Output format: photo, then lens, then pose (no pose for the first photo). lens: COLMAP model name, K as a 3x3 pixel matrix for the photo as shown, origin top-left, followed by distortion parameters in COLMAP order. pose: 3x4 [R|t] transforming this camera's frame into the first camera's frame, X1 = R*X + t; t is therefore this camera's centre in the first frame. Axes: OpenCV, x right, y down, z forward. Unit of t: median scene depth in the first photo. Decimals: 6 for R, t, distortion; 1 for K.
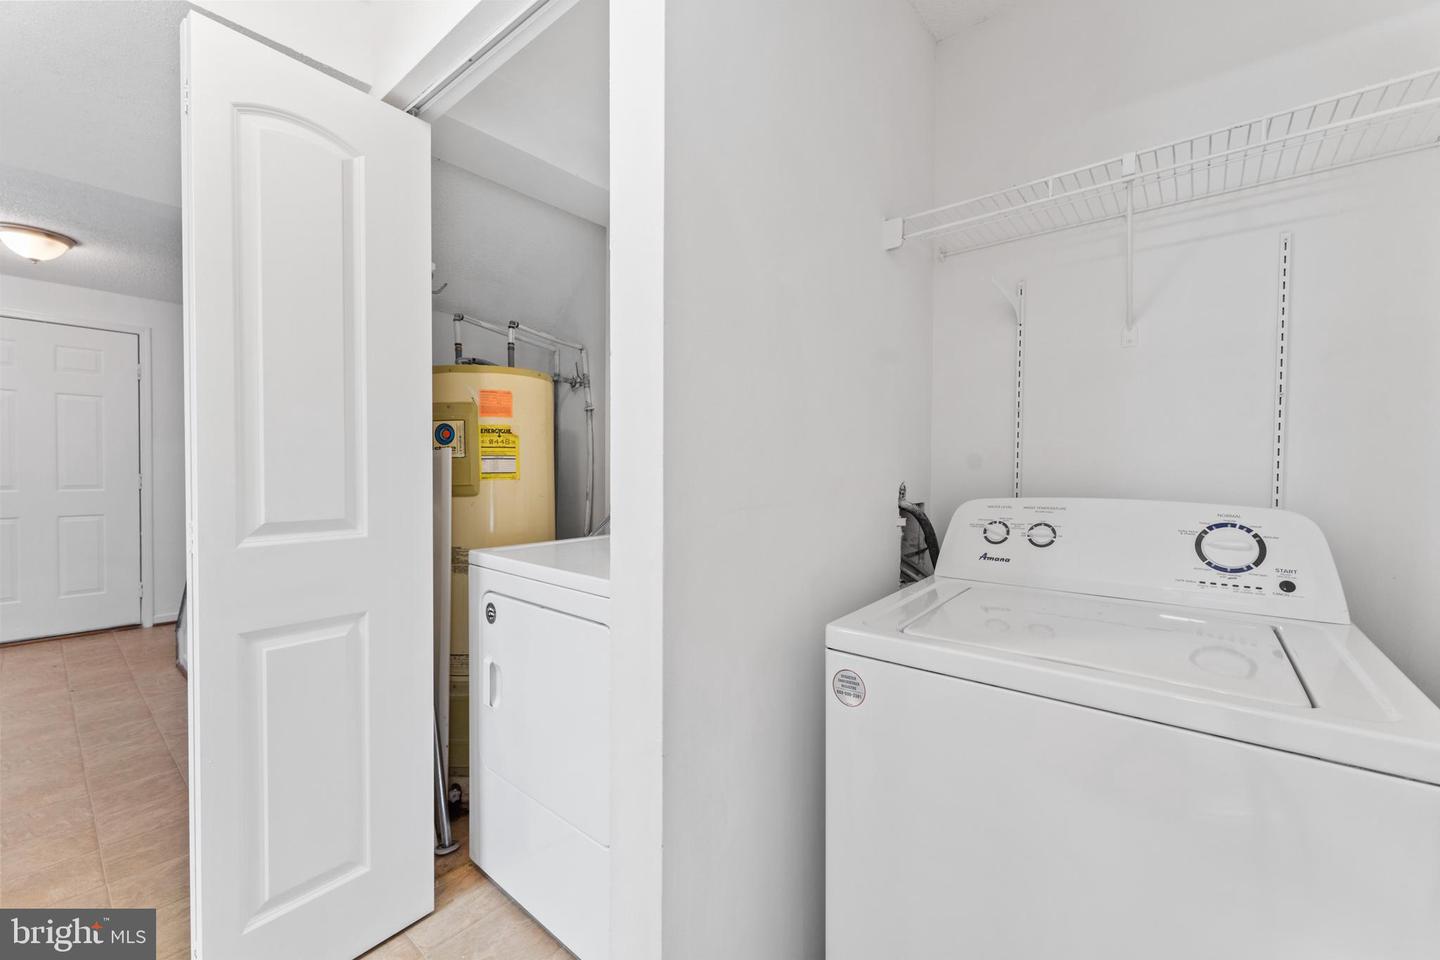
lens RADIAL K [[571.8, 0, 720.0], [0, 571.8, 480.0], [0, 0, 1]] dist [0.002470, -0.000098]
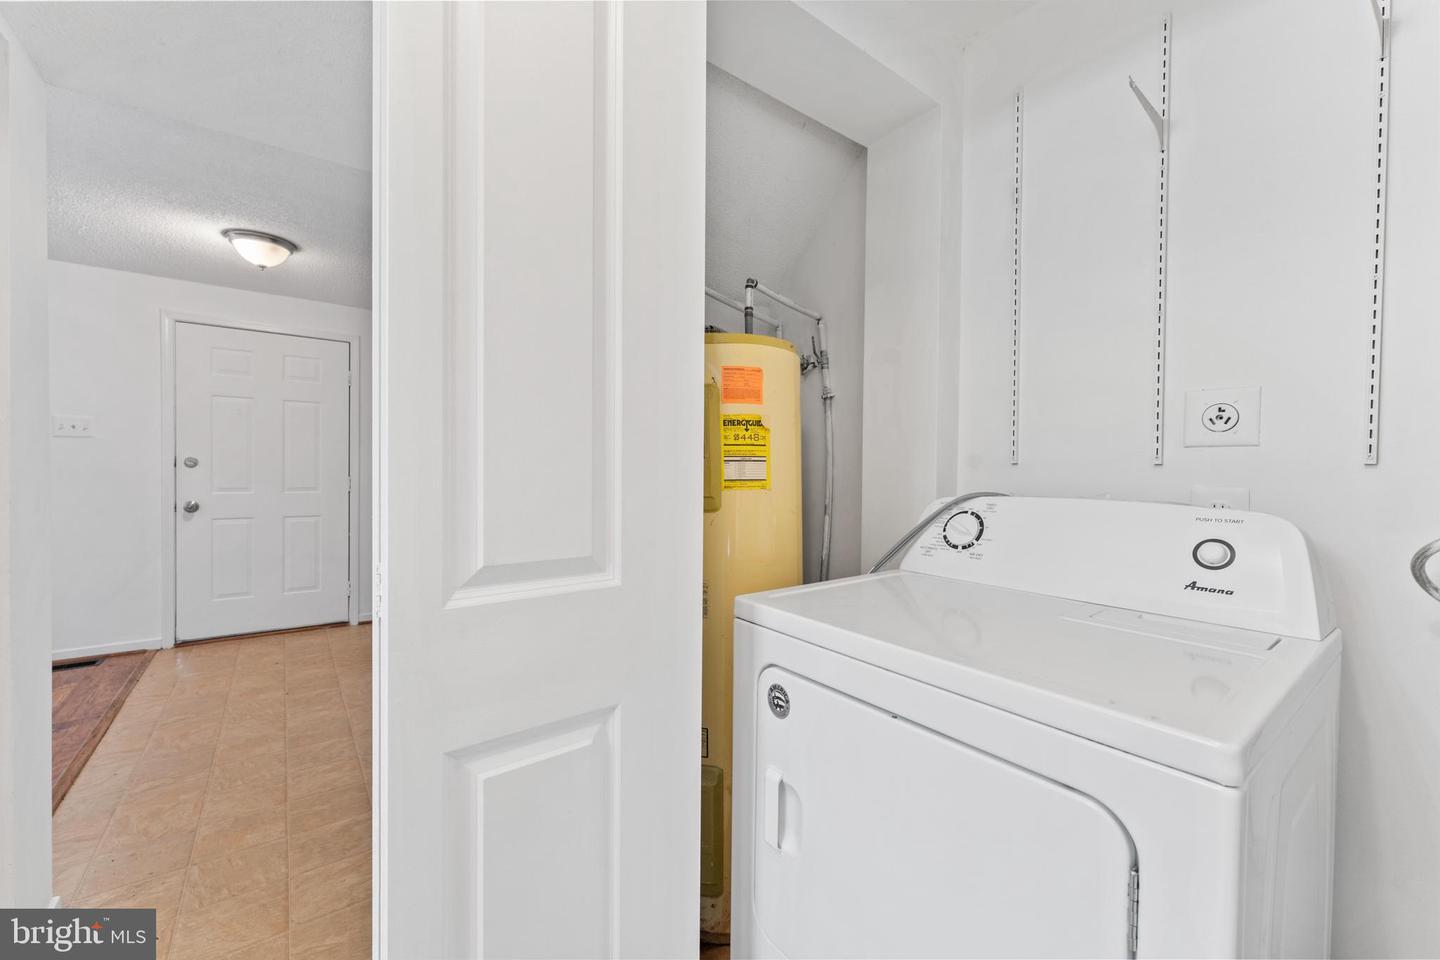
lens RADIAL K [[572.3, 0, 725.0], [0, 572.3, 478.4], [0, 0, 1]] dist [0.002121, 0.000311]
pose [[0.975799, 0.004831, -0.218618, -0.241727], [-0.006624, 0.999950, -0.007470, -0.008666], [0.218571, 0.008737, 0.975782, 0.271390]]
